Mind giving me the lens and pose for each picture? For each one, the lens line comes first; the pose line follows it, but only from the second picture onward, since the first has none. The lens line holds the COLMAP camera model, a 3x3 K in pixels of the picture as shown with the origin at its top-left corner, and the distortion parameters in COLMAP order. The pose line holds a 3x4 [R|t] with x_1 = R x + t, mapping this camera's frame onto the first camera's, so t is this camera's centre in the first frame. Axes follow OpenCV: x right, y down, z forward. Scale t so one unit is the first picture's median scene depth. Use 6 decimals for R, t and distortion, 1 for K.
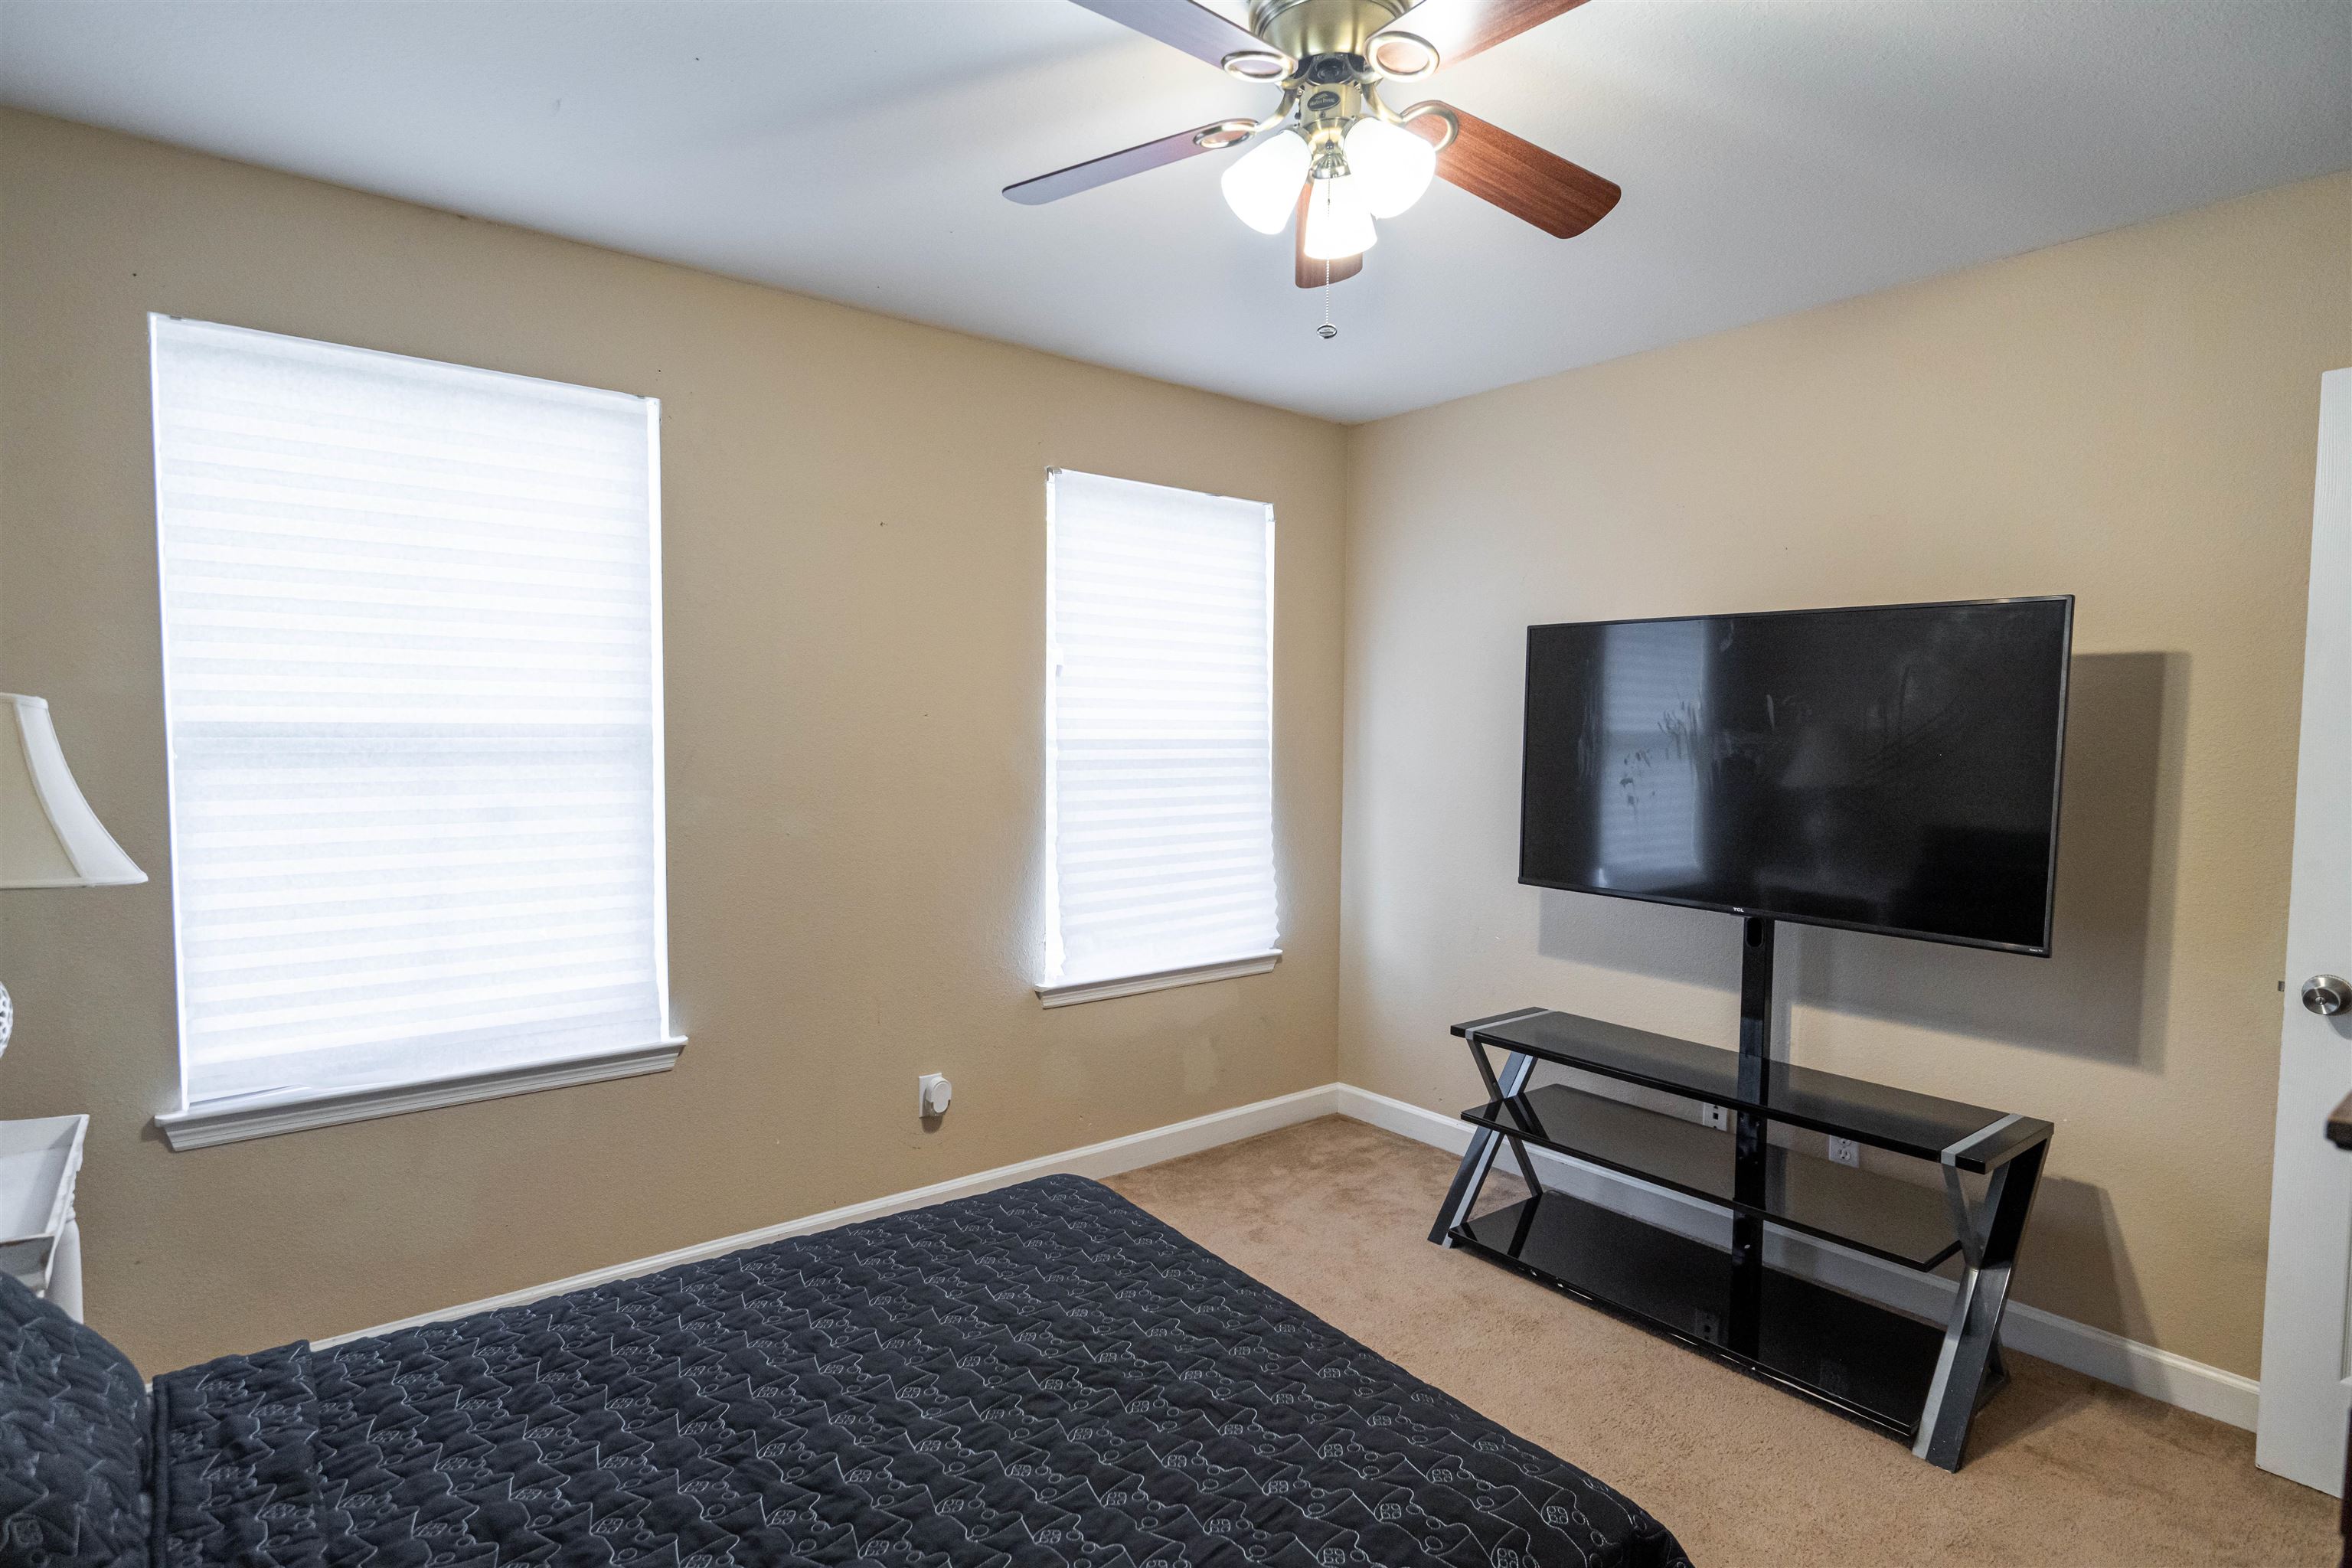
lens RADIAL K [[1212.4, 0, 1181.1], [0, 1212.4, 779.6], [0, 0, 1]] dist [-0.000690, 0.001469]
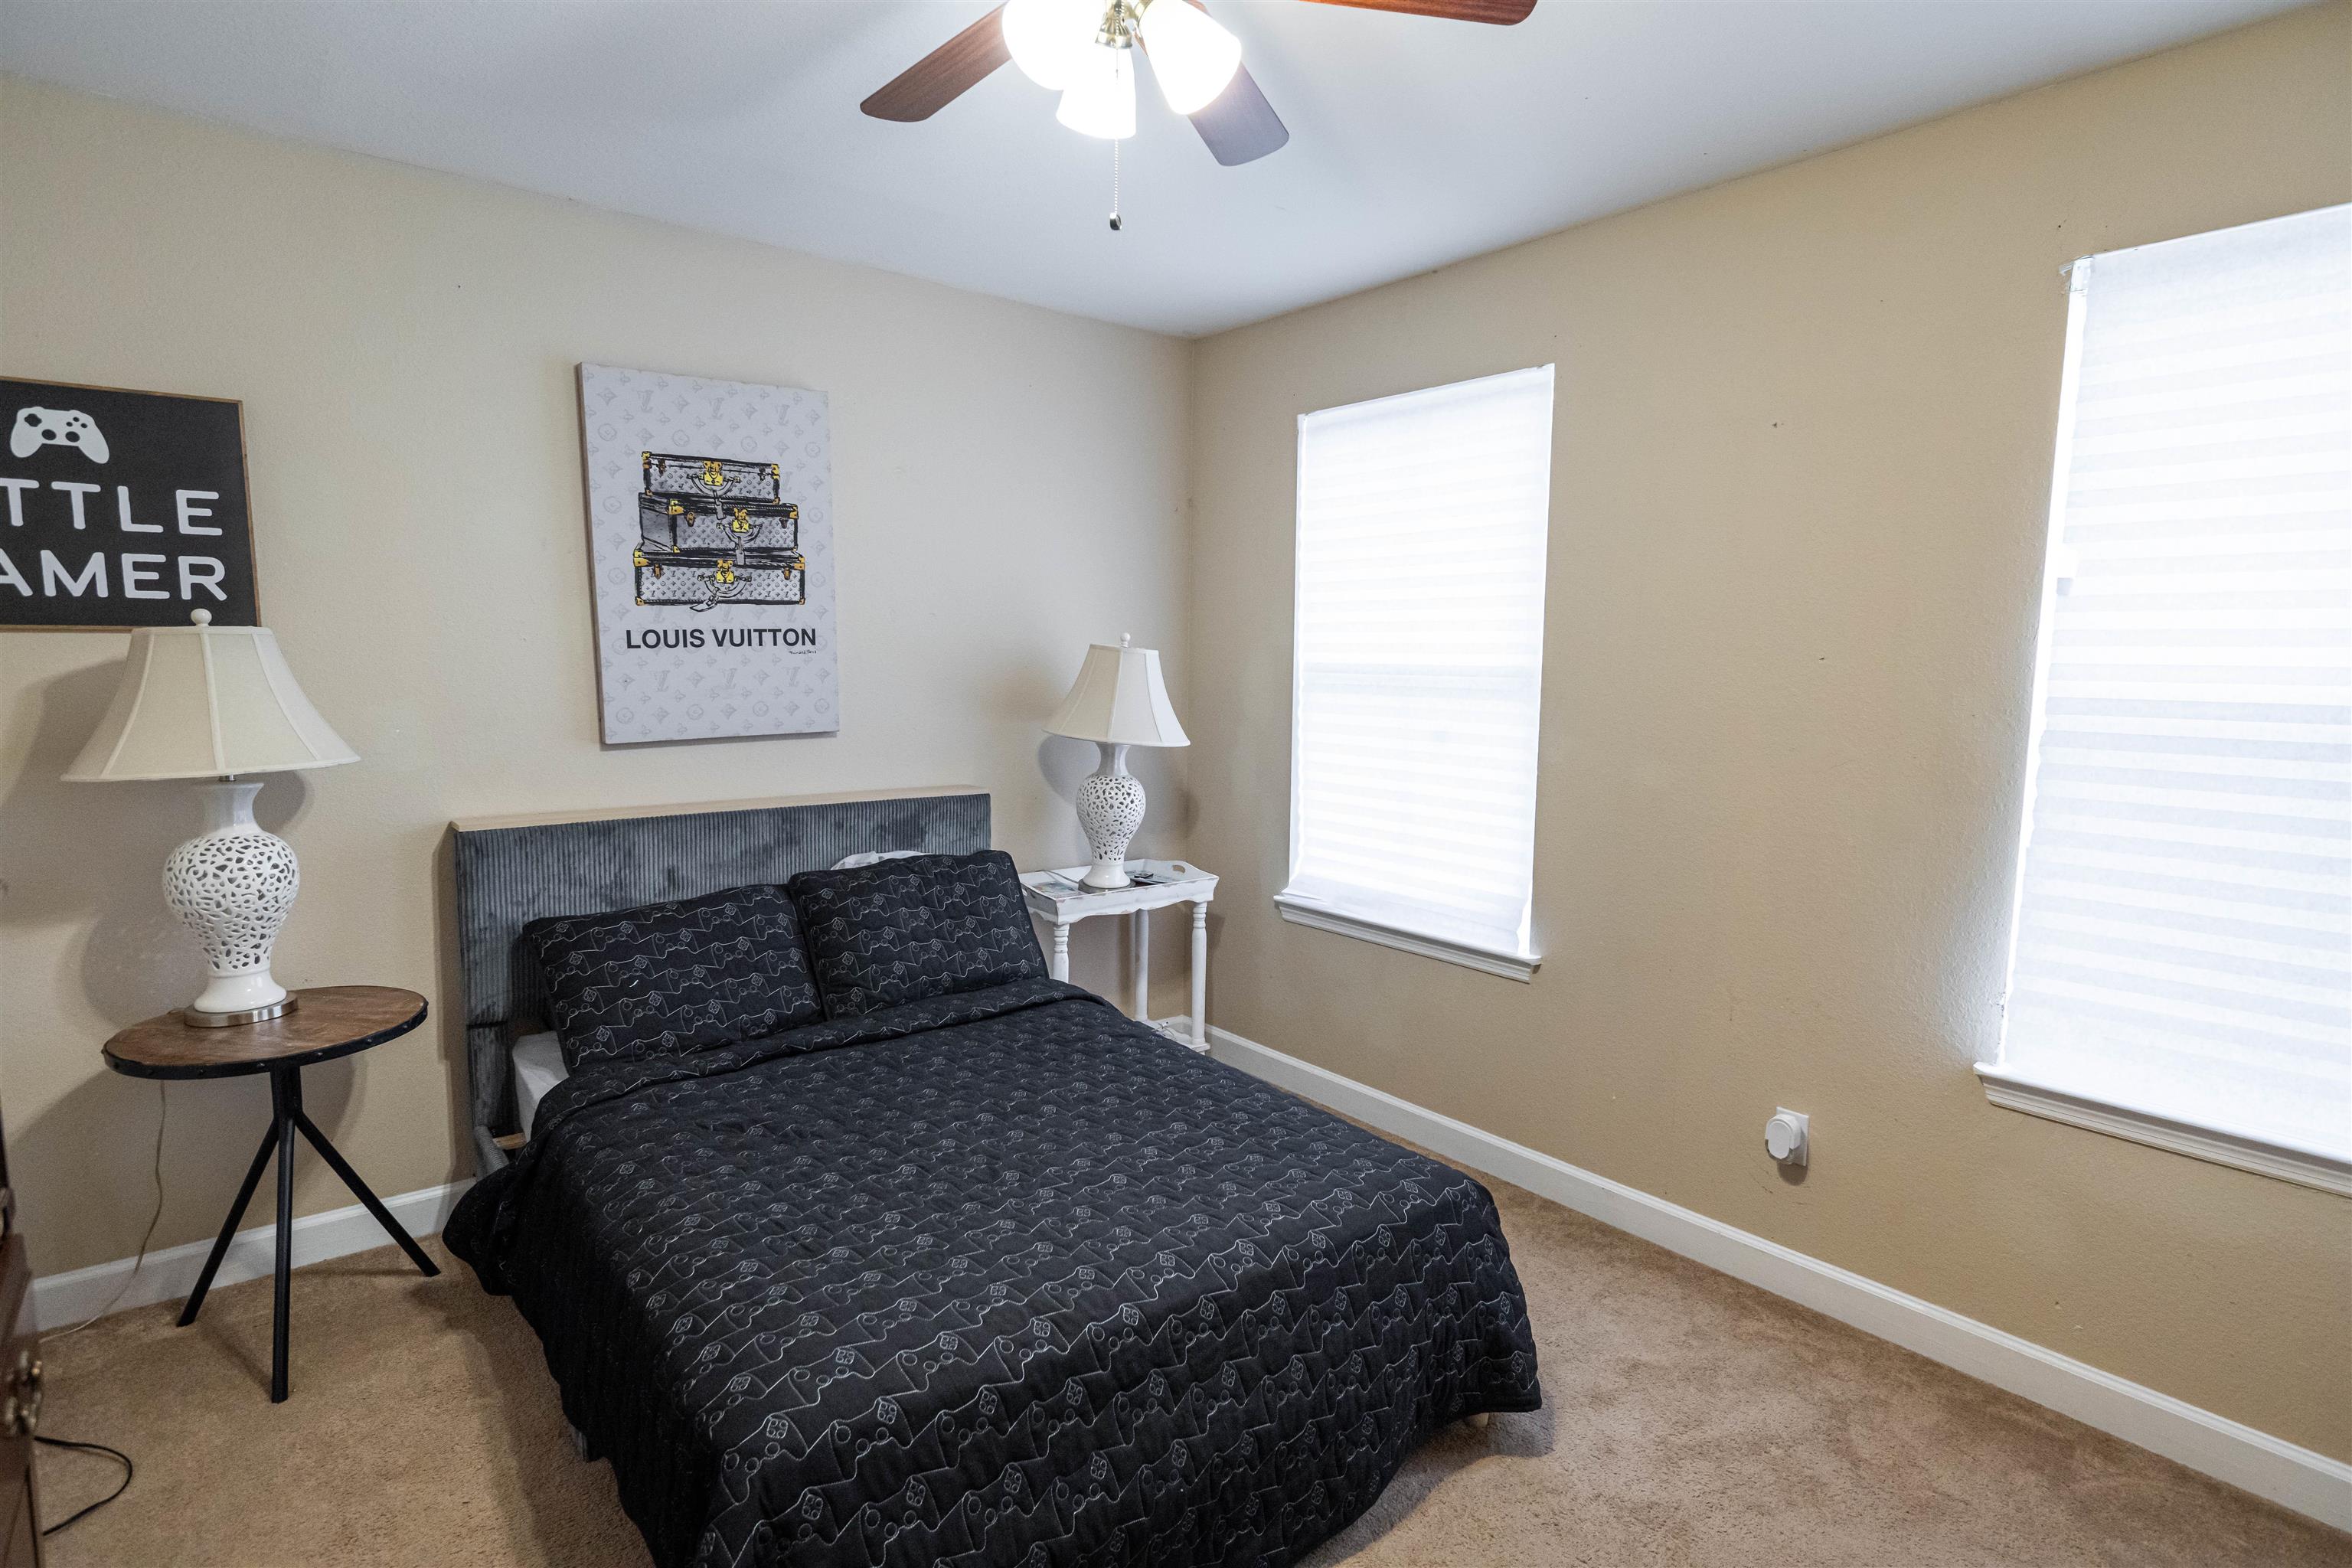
lens RADIAL K [[1200.6, 0, 1176.0], [0, 1200.6, 784.0], [0, 0, 1]] dist [-0.001327, 0.001919]
pose [[-0.005626, 0.092784, -0.995670, 0.561911], [-0.066595, 0.993441, 0.092952, -0.016773], [0.997764, 0.066829, 0.000590, 0.582629]]
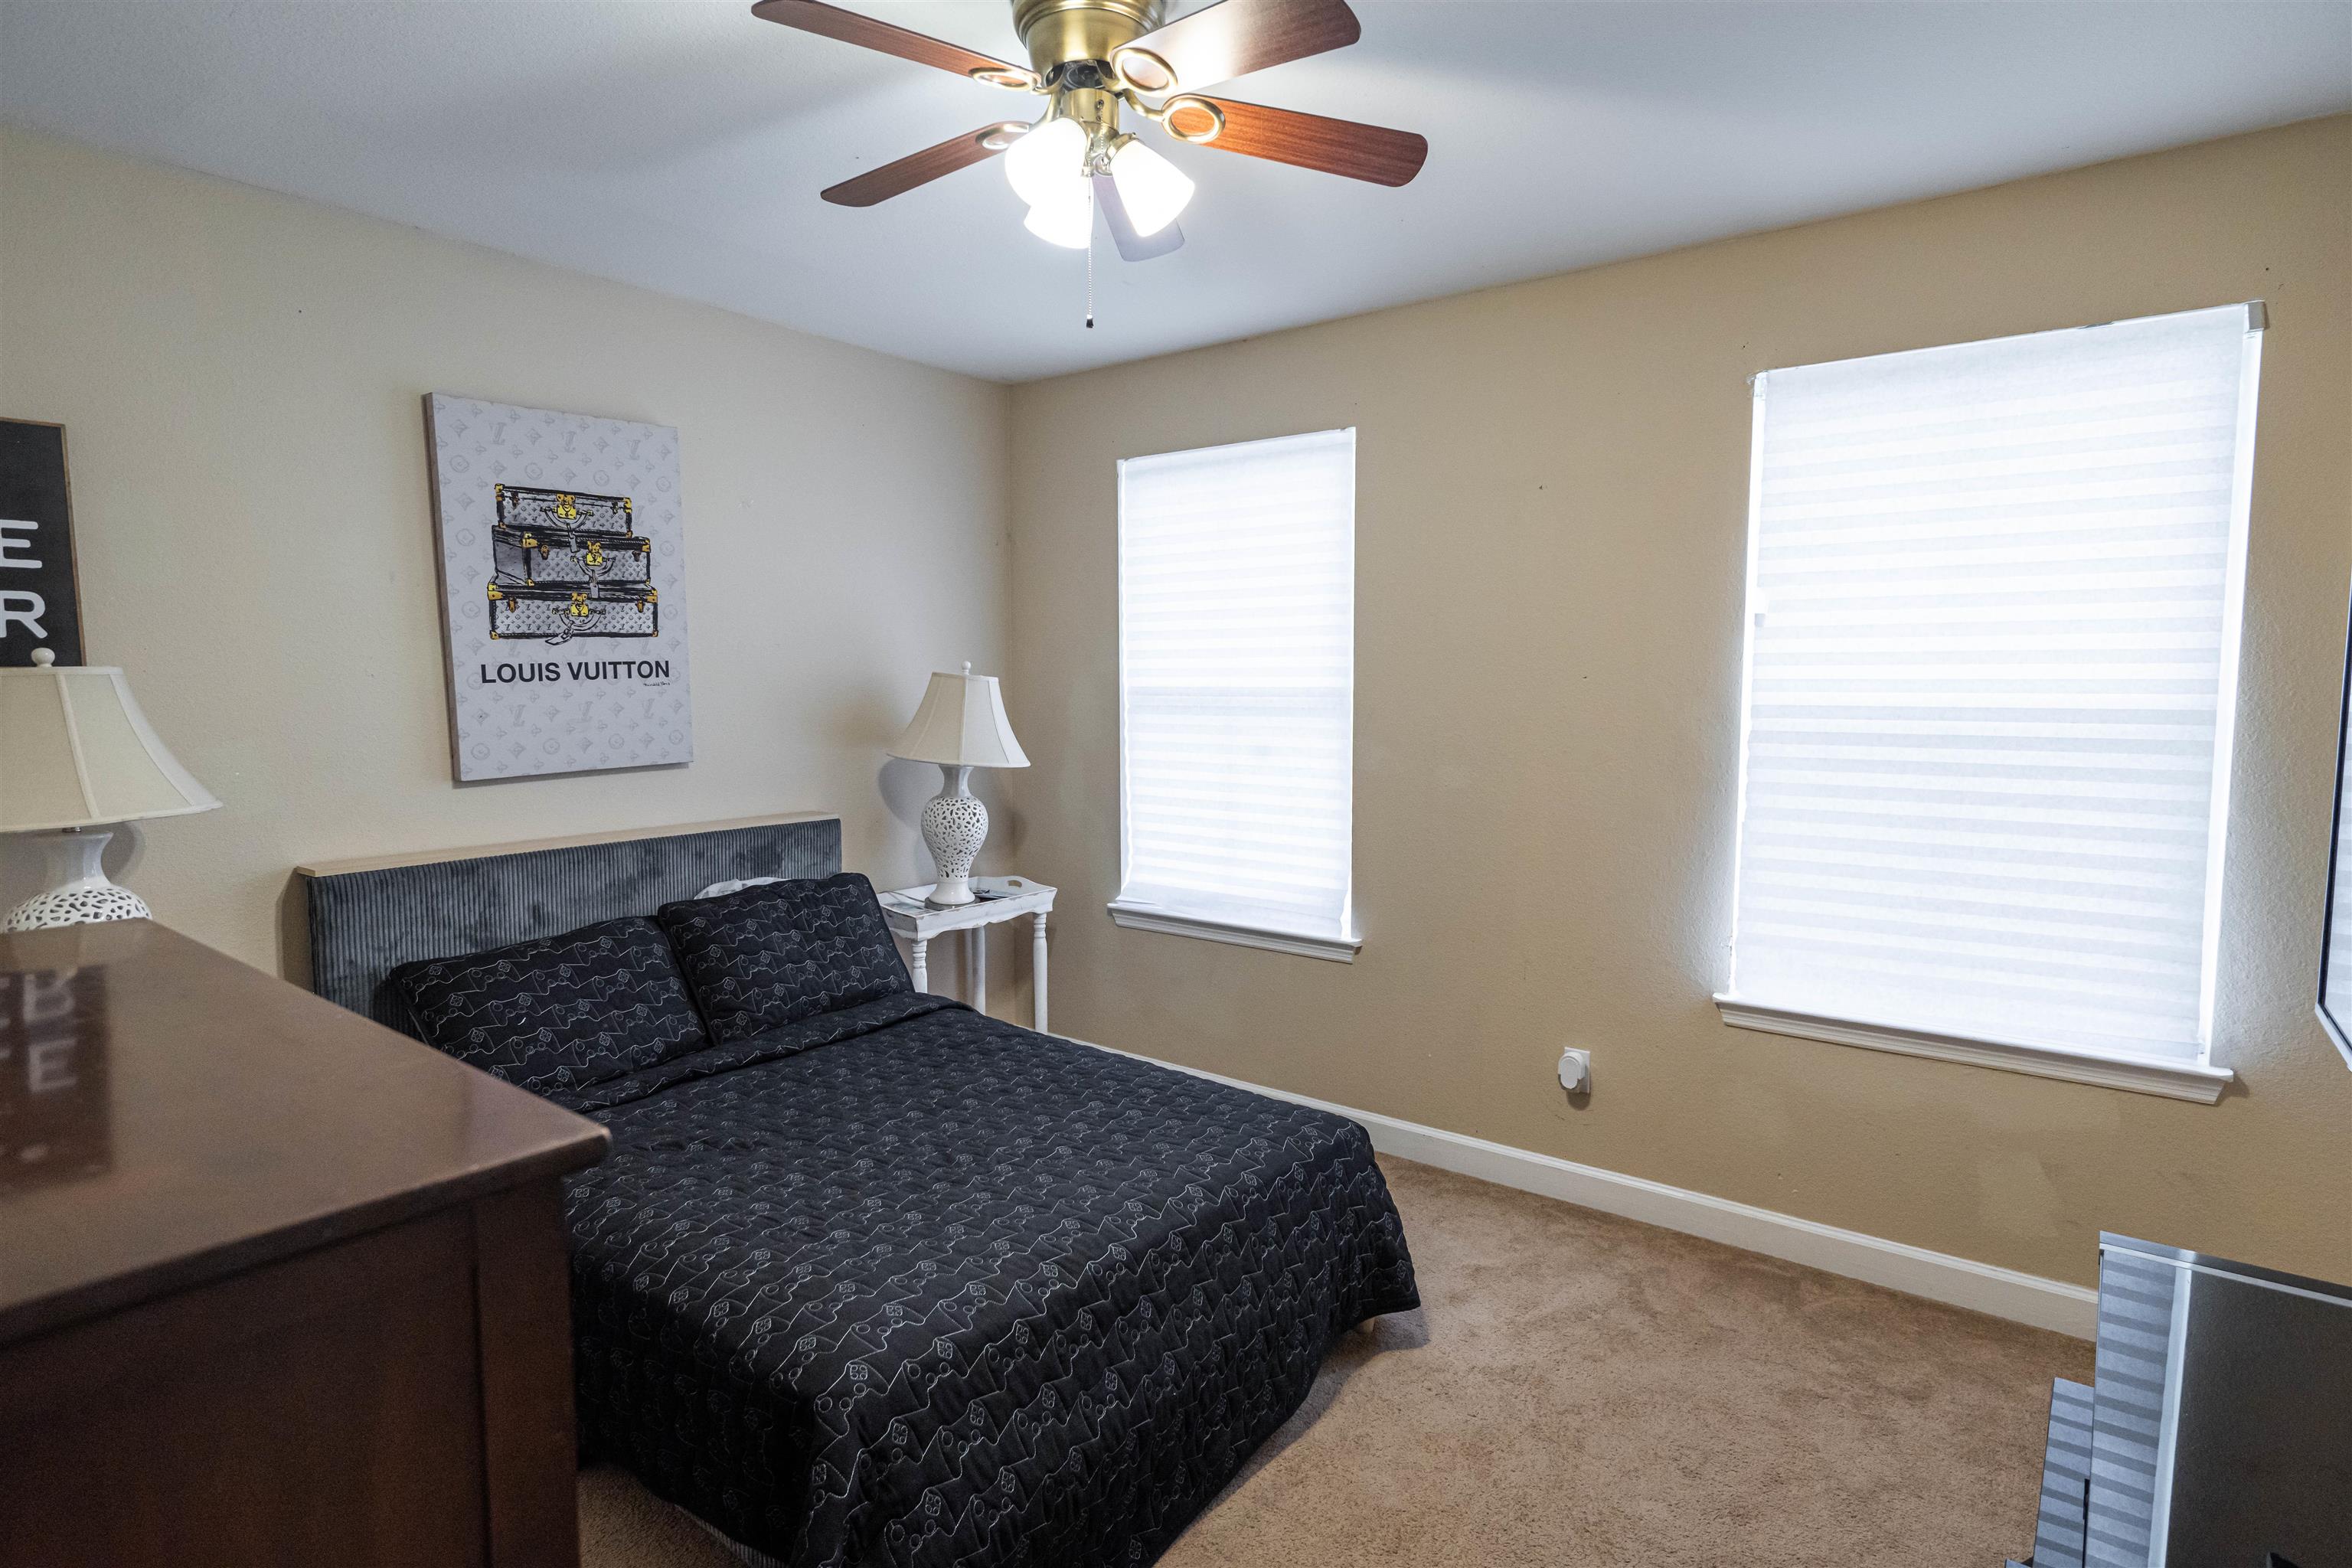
lens RADIAL K [[1212.4, 0, 1181.1], [0, 1212.4, 779.6], [0, 0, 1]] dist [-0.000690, 0.001469]
pose [[0.232645, 0.066084, -0.970314, 0.646298], [-0.047930, 0.997256, 0.056427, -0.010992], [0.971380, 0.033380, 0.235174, 0.459532]]
